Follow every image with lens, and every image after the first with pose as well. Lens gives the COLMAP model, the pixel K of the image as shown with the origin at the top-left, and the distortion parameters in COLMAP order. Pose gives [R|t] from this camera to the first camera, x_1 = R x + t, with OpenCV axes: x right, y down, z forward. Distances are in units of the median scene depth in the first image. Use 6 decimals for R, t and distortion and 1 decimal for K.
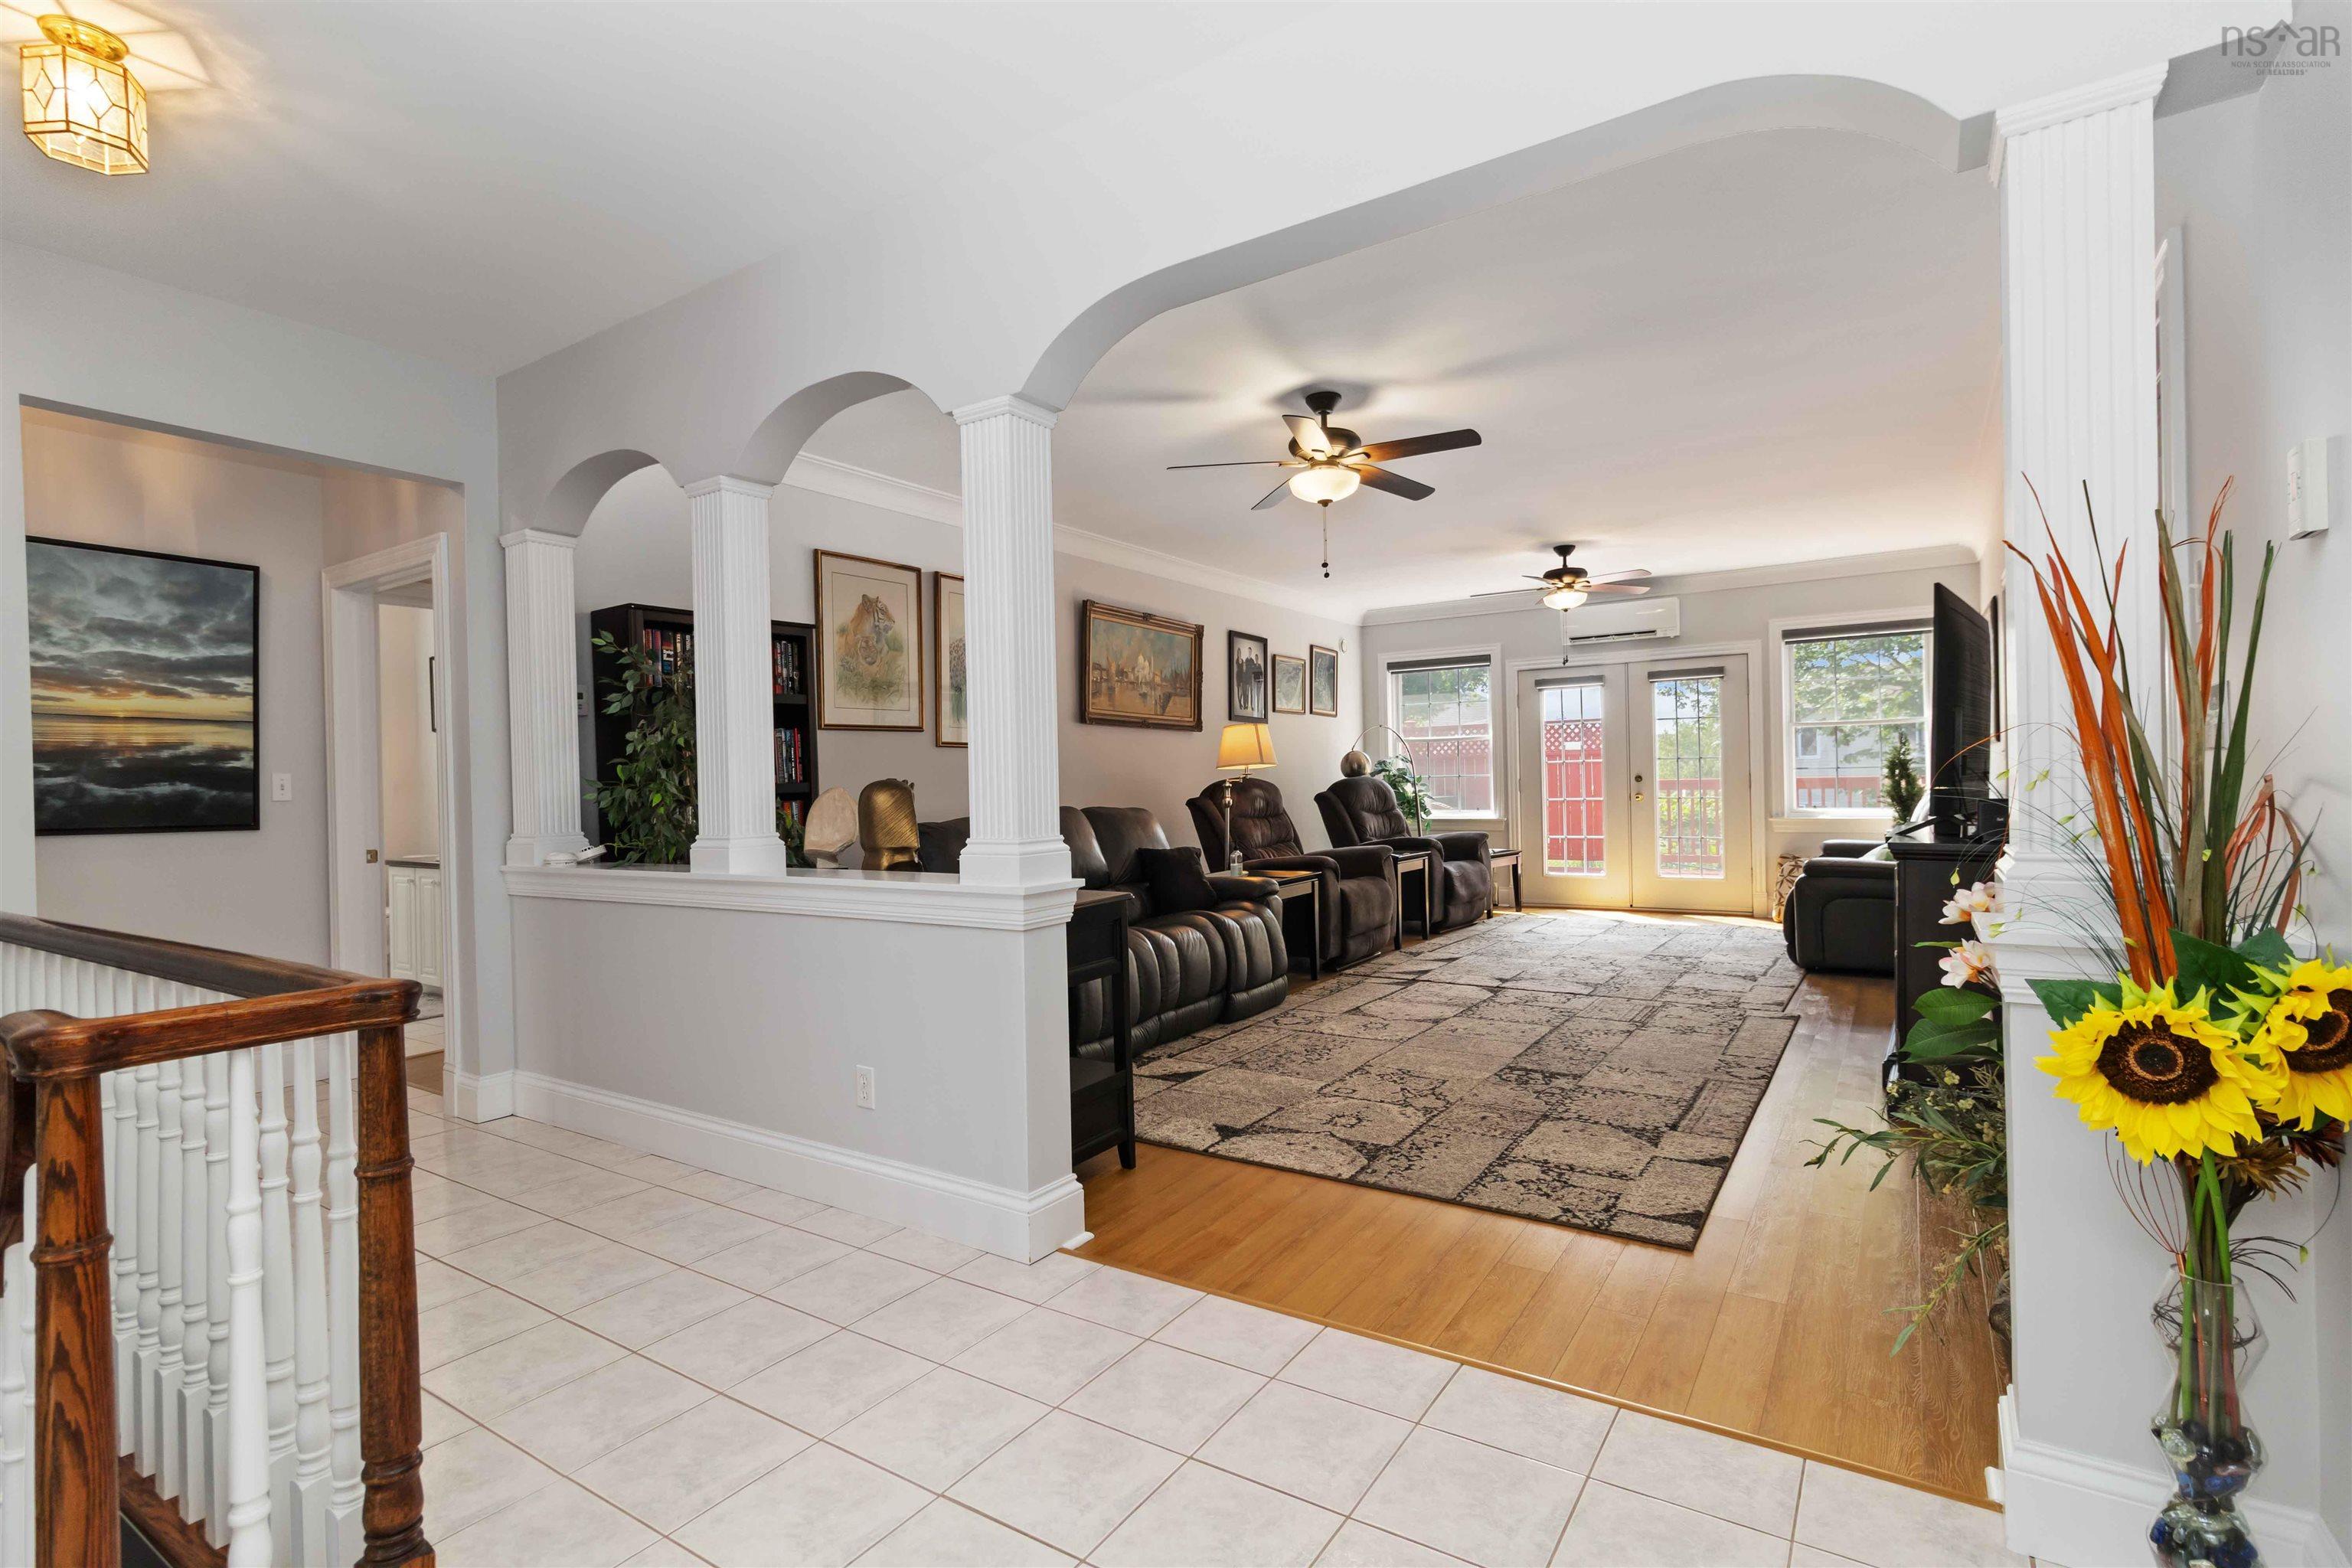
lens RADIAL K [[1113.2, 0, 1177.9], [0, 1113.2, 788.9], [0, 0, 1]] dist [0.003281, -0.001034]
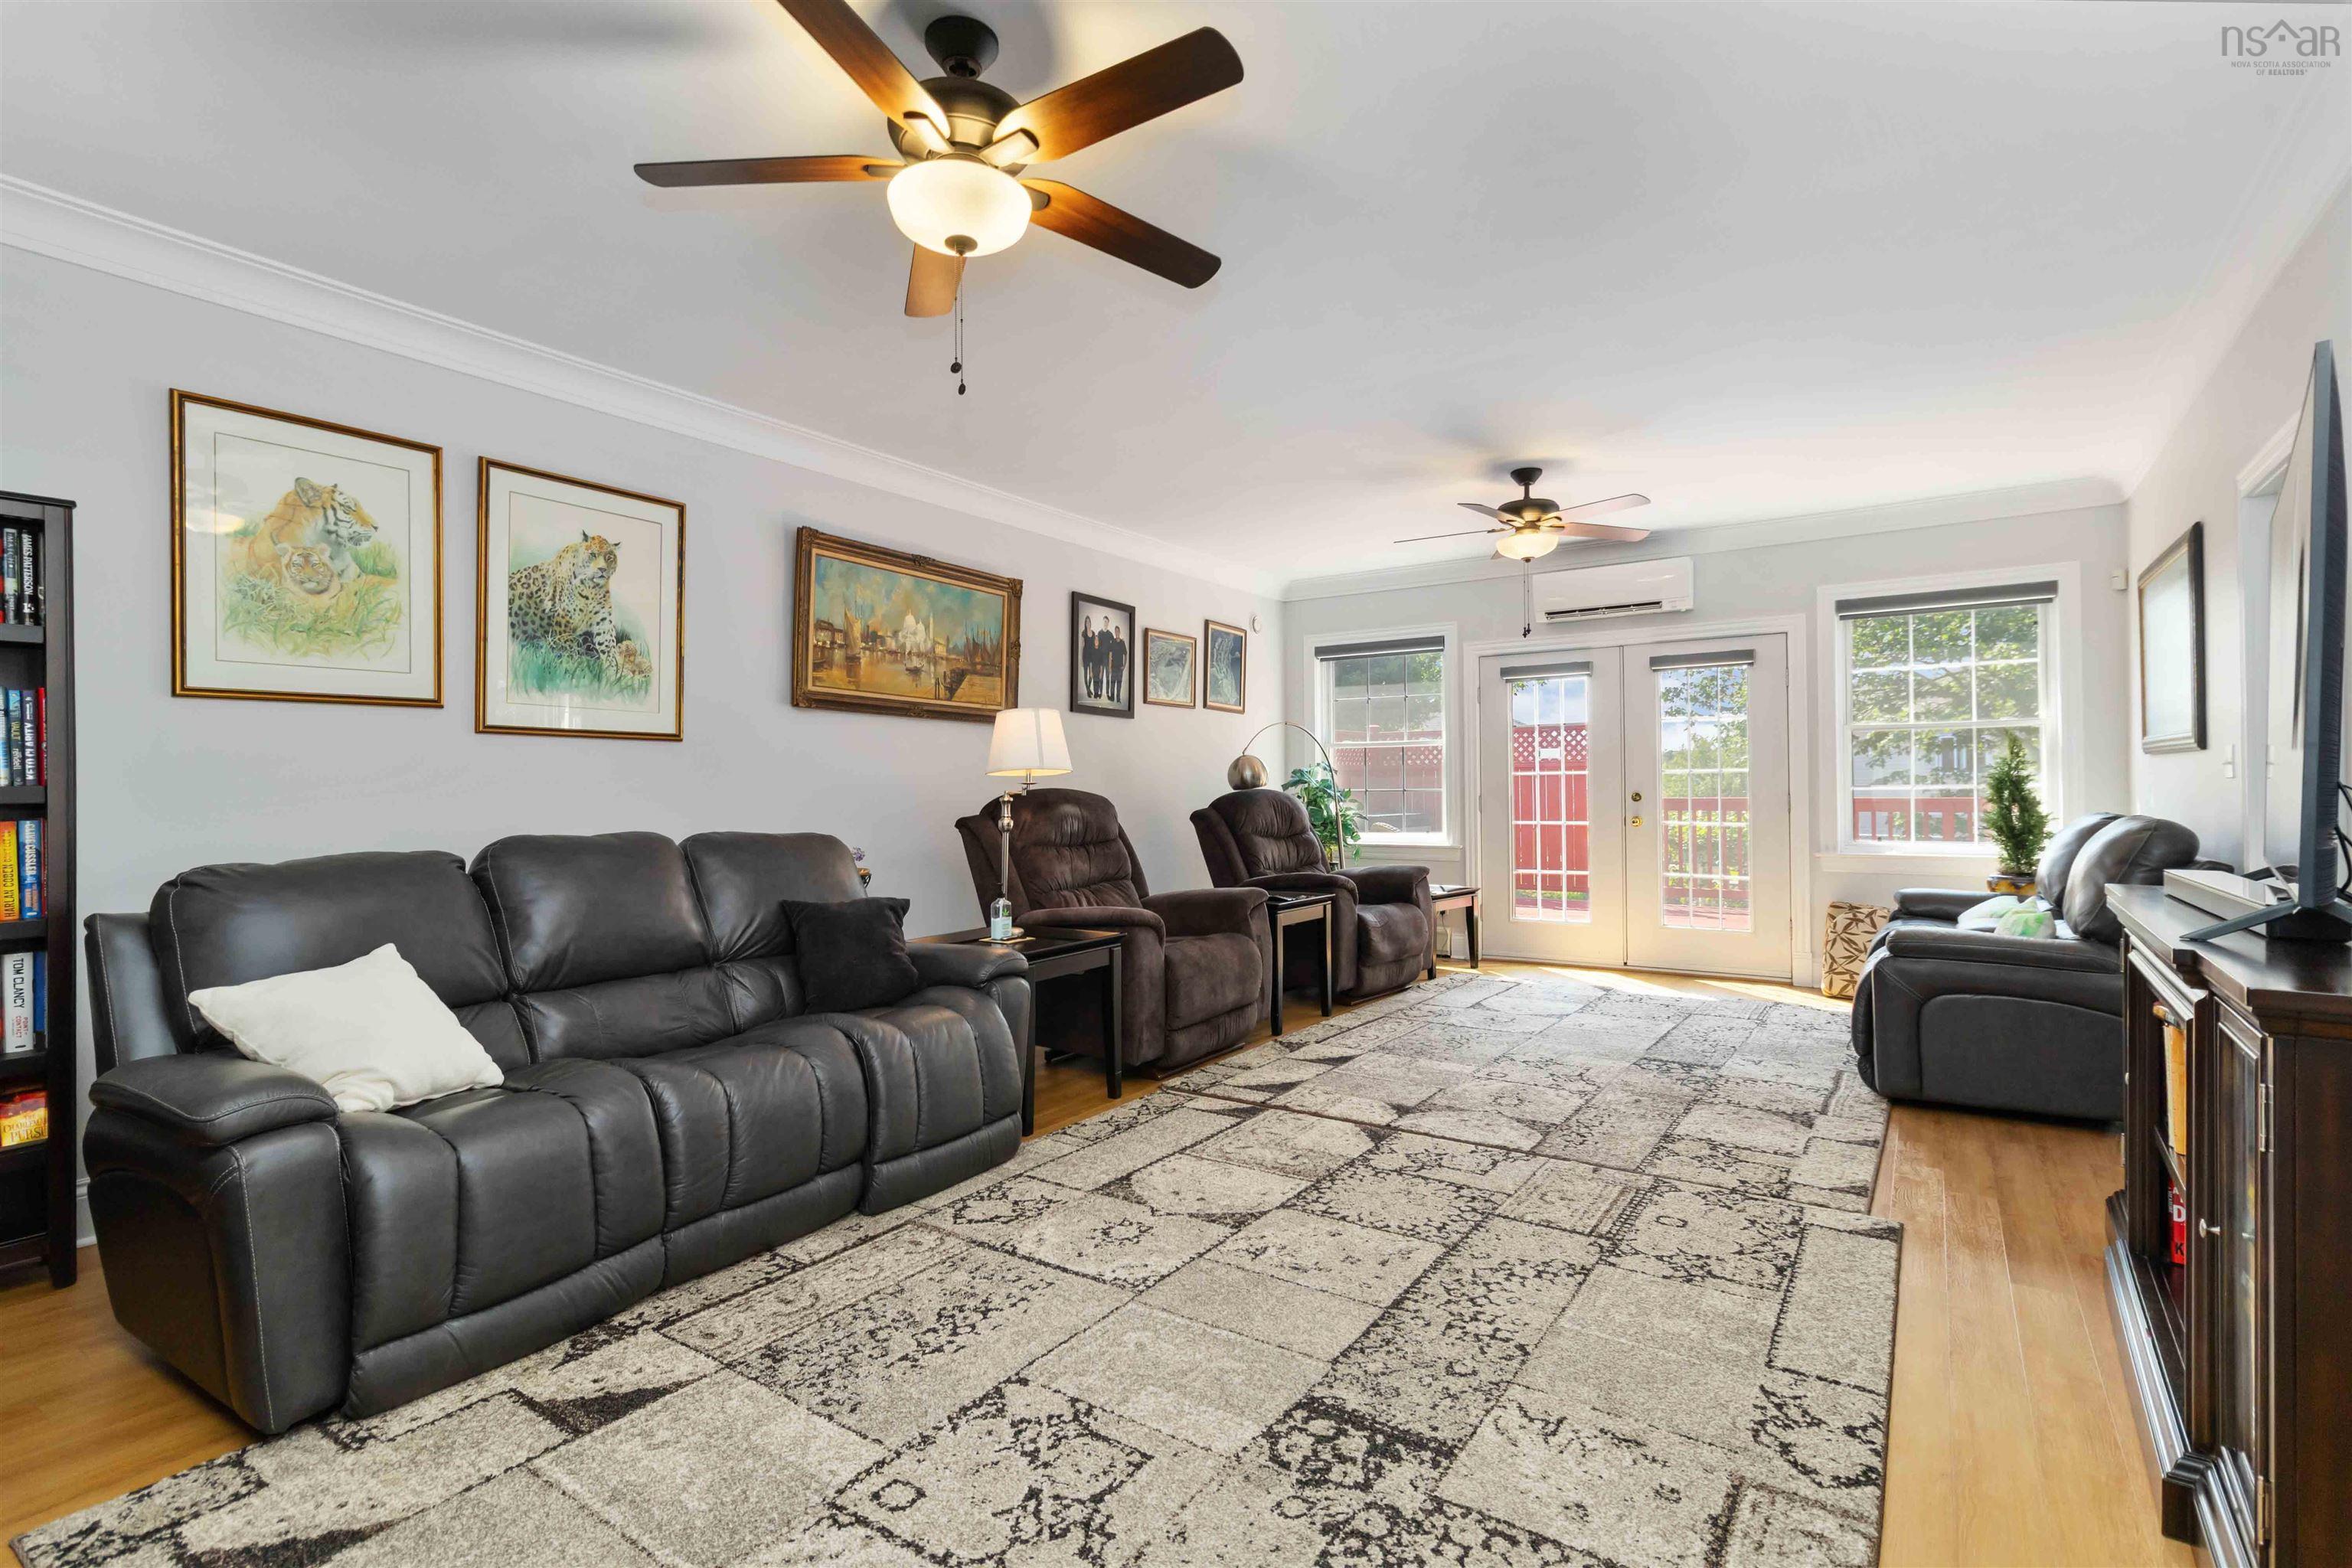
lens RADIAL K [[1113.2, 0, 1105.0], [0, 1113.2, 786.4], [0, 0, 1]] dist [0.003281, -0.001034]
pose [[0.997837, 0.013978, -0.064228, 0.136621], [-0.014693, 0.999835, -0.010675, -0.004516], [0.064068, 0.011596, 0.997878, 0.295978]]
